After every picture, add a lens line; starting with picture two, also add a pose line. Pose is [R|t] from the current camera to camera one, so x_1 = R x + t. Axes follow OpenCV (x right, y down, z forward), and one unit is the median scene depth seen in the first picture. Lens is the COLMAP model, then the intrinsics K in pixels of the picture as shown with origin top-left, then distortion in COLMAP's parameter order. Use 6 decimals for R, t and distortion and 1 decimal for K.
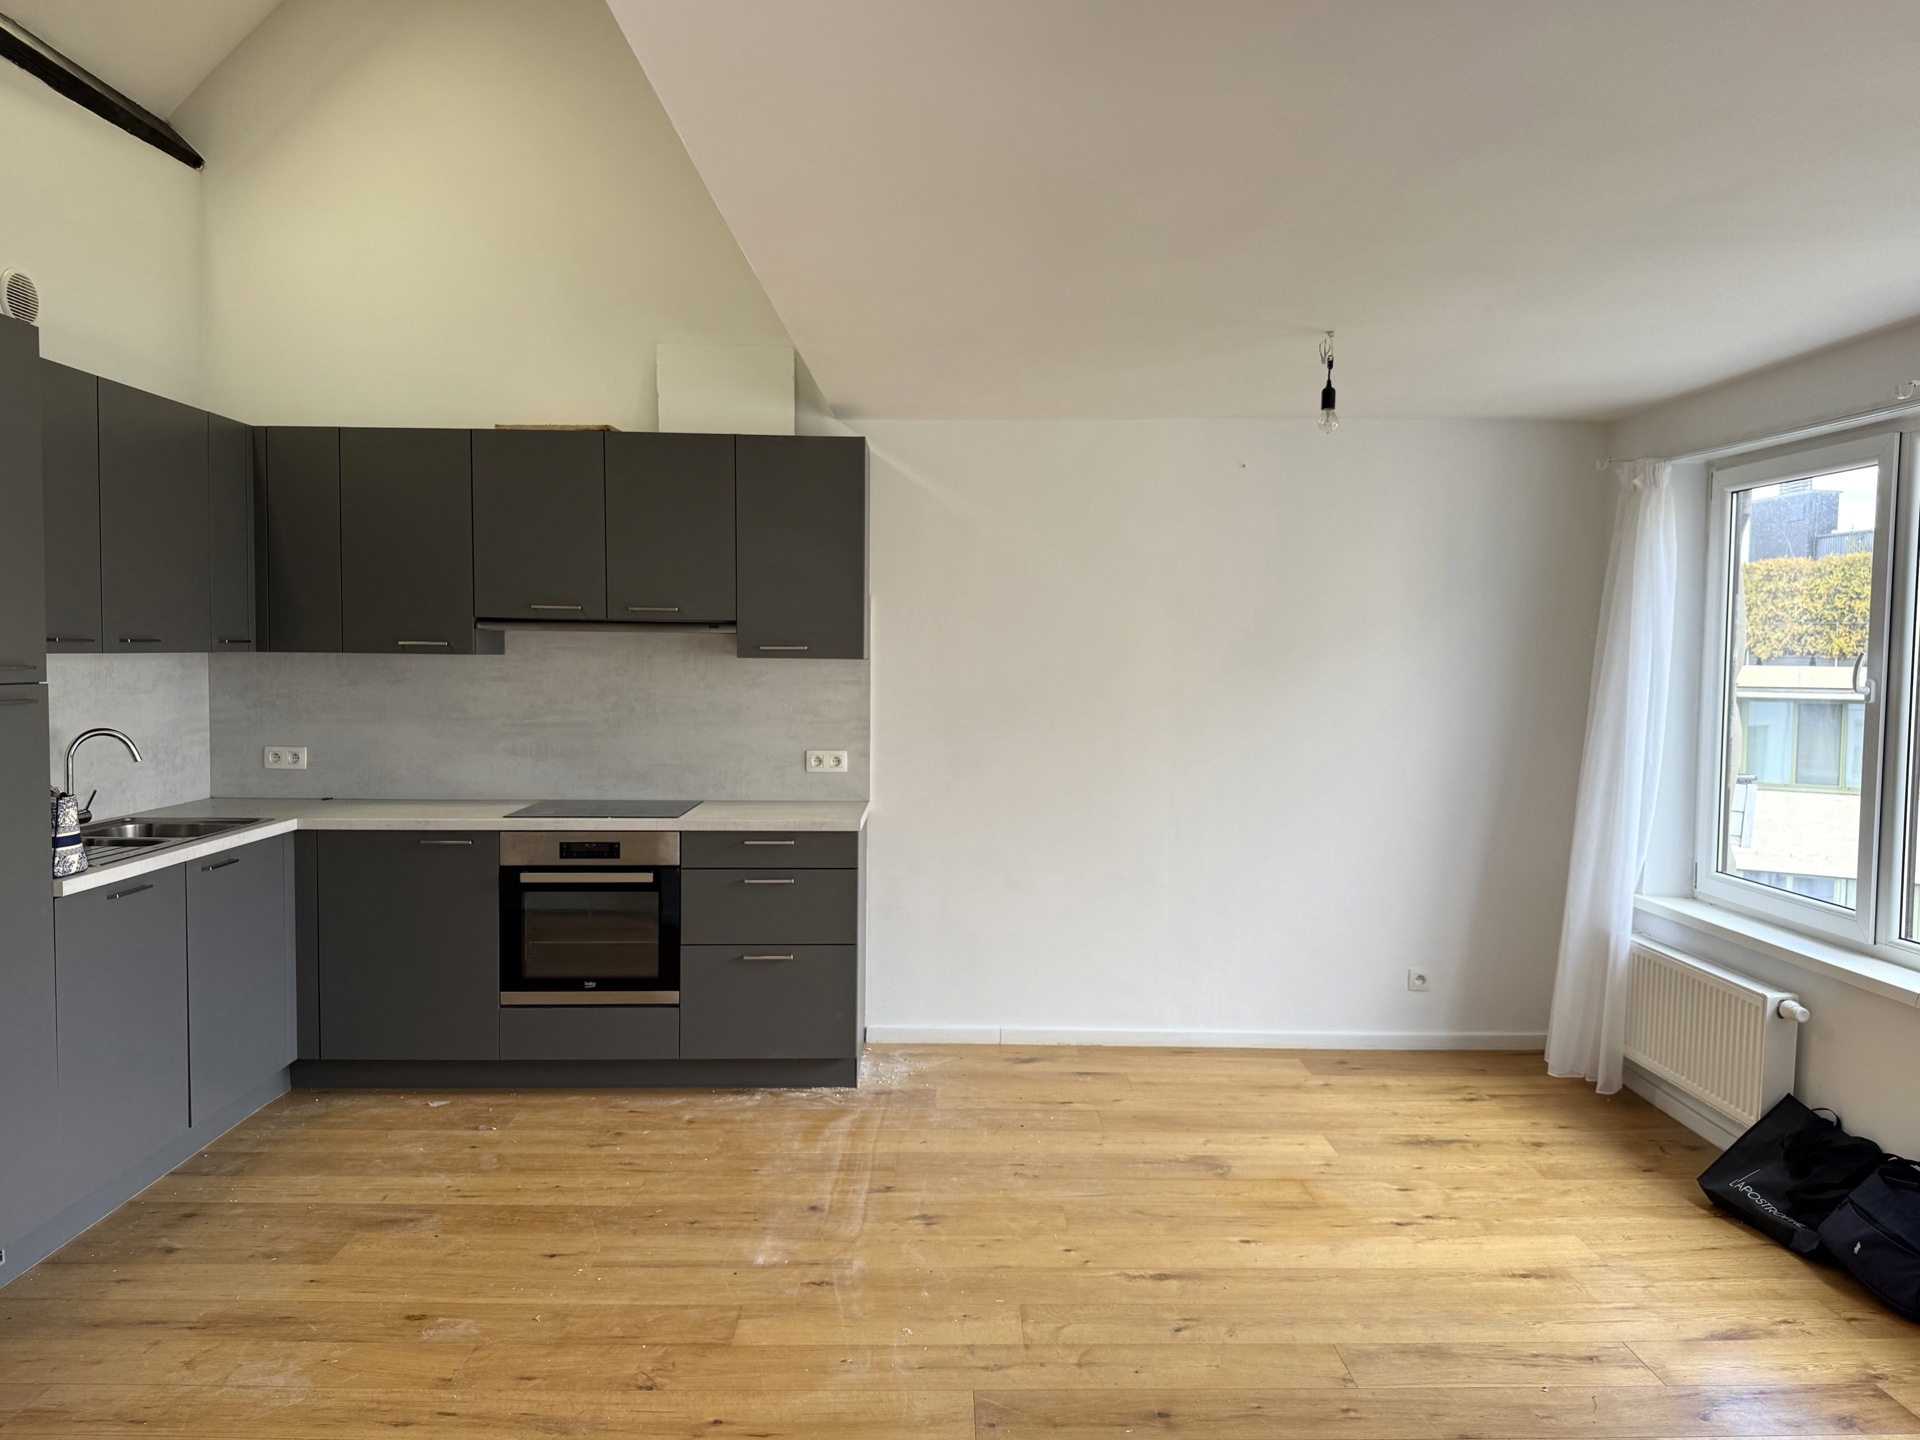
lens RADIAL K [[1379.6, 0, 981.8], [0, 1379.6, 723.5], [0, 0, 1]] dist [0.150351, -0.252492]
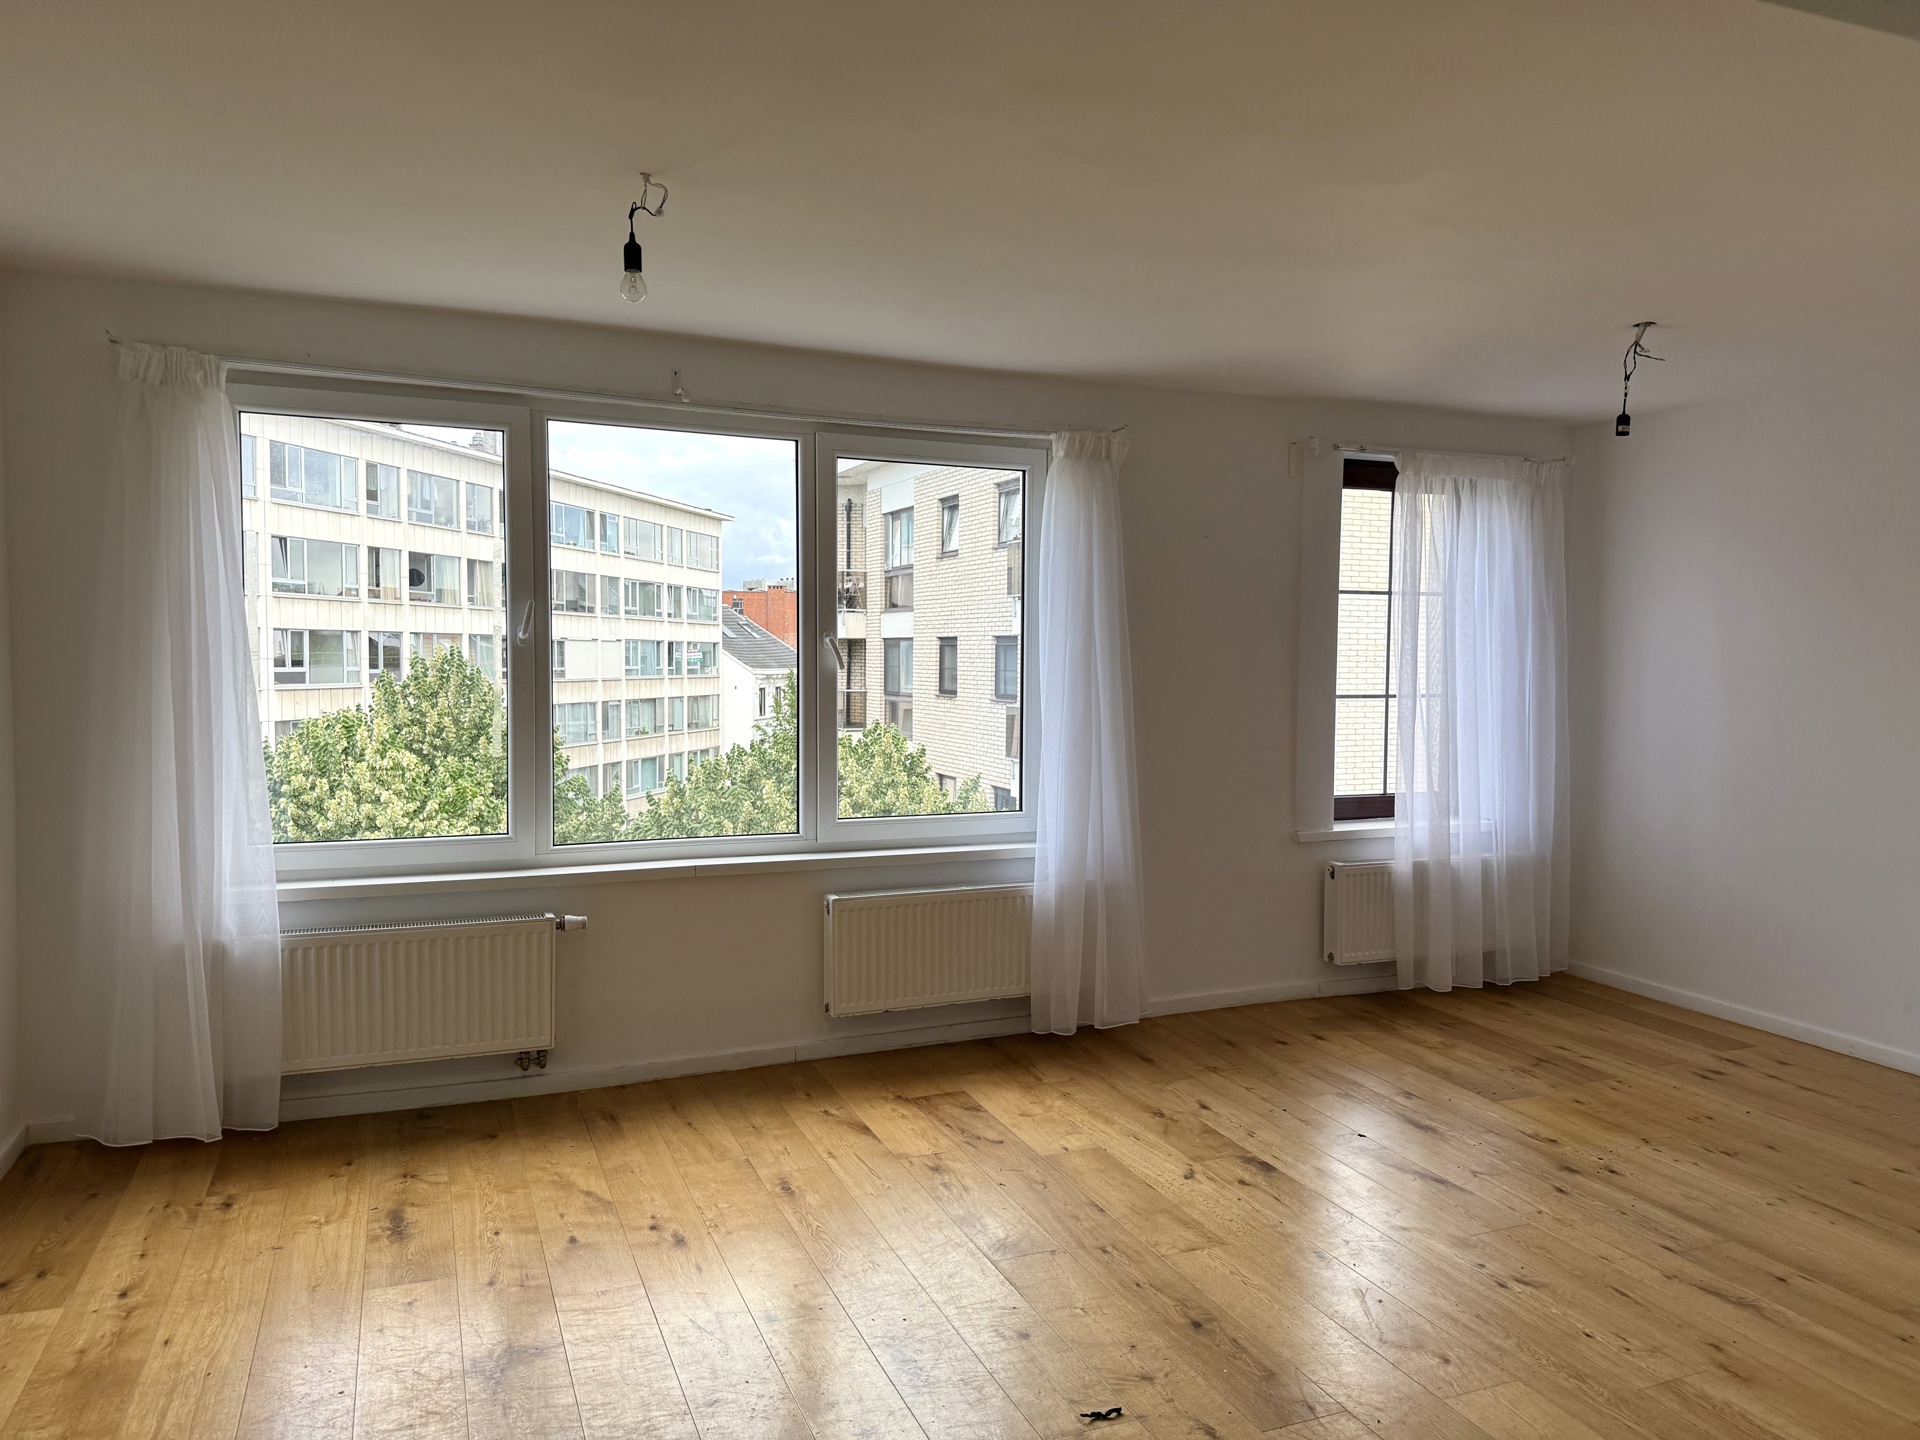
lens RADIAL K [[1379.6, 0, 981.8], [0, 1379.6, 723.5], [0, 0, 1]] dist [0.150351, -0.252492]
pose [[-0.372261, -0.062208, 0.926041, -0.459300], [0.044597, 0.995400, 0.084795, -0.024130], [-0.927056, 0.072865, -0.367774, 0.907277]]
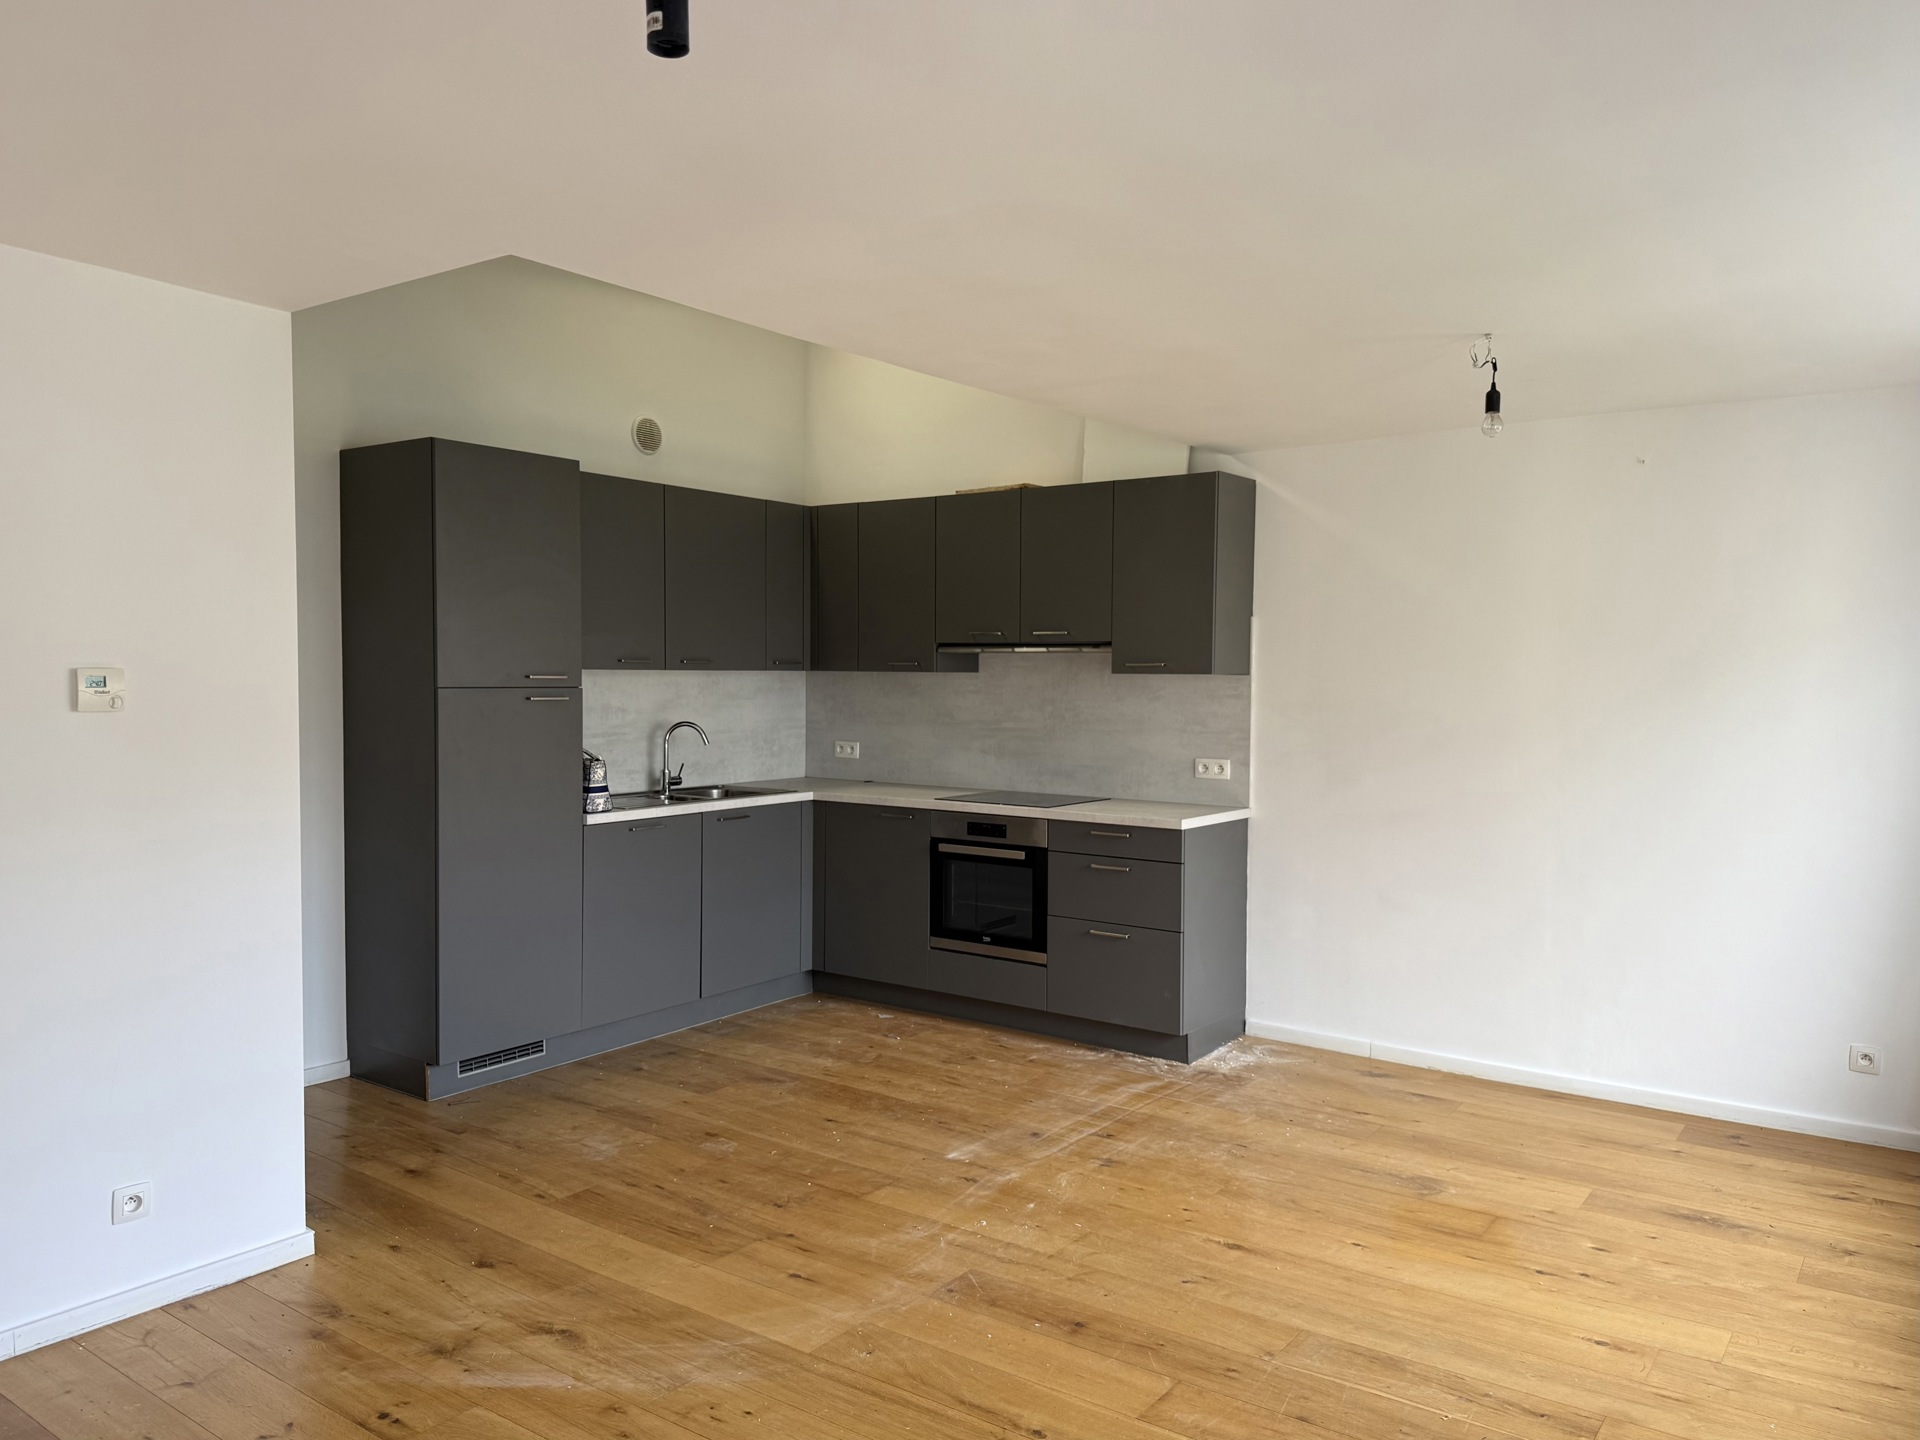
lens RADIAL K [[1379.6, 0, 981.8], [0, 1379.6, 723.5], [0, 0, 1]] dist [0.150351, -0.252492]
pose [[0.806133, 0.020071, -0.591394, 0.436717], [-0.031778, 0.999451, -0.009396, 0.008640], [0.590881, 0.026368, 0.806328, 0.009799]]
